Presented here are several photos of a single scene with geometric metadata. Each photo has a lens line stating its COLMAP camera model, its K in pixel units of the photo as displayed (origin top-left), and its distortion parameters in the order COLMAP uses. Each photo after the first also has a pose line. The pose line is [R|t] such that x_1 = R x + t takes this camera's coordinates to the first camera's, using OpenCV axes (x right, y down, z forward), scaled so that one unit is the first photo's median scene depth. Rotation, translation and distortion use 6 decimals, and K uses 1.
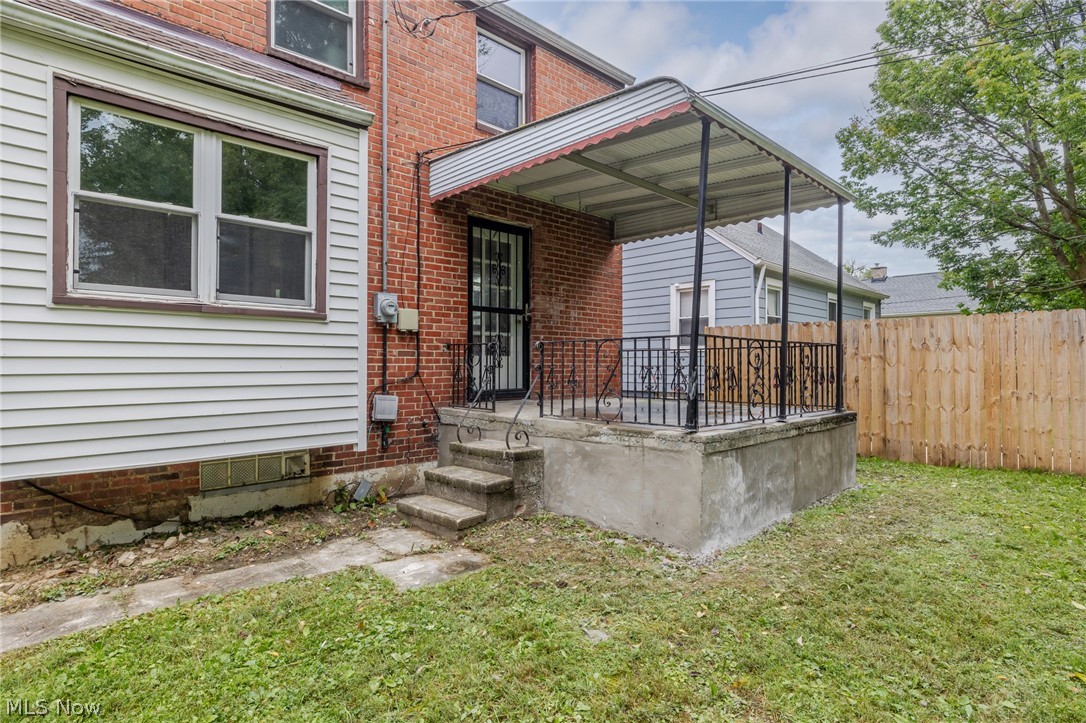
lens RADIAL K [[561.2, 0, 543.2], [0, 561.2, 360.0], [0, 0, 1]] dist [0.002516, -0.000002]
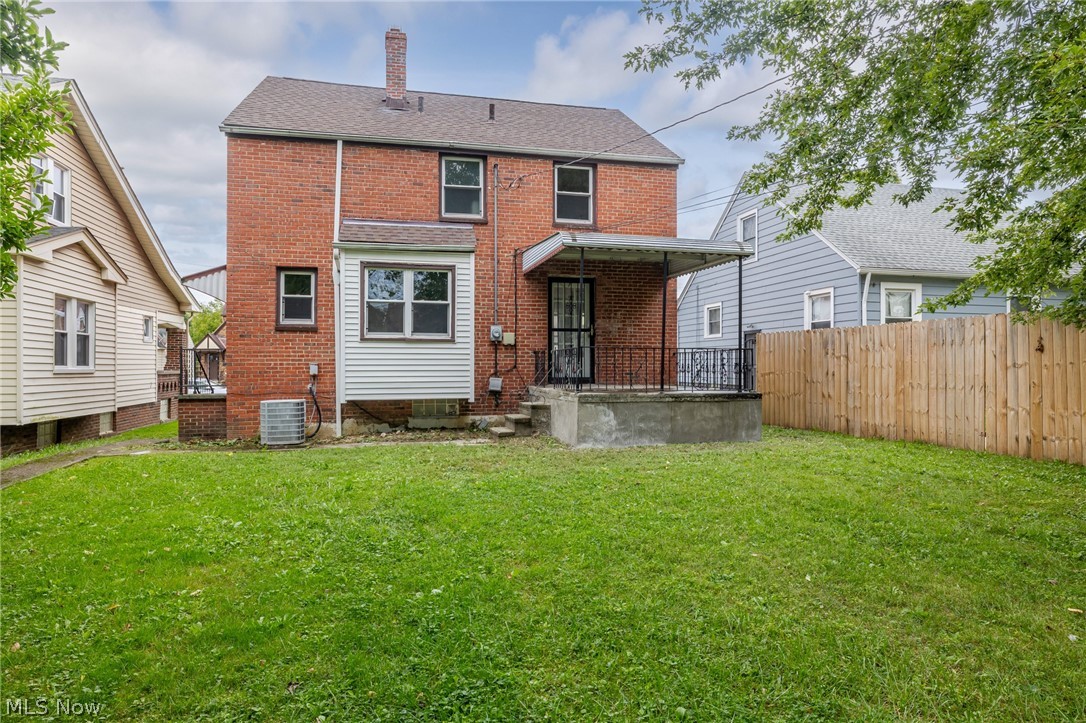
lens RADIAL K [[656.0, 0, 543.2], [0, 656.0, 361.6], [0, 0, 1]] dist [-0.000396, 0.000048]
pose [[0.858494, -0.002469, -0.512818, 1.030606], [0.002862, 0.999996, -0.000024, 0.006623], [0.512816, -0.001447, 0.858497, -0.874782]]
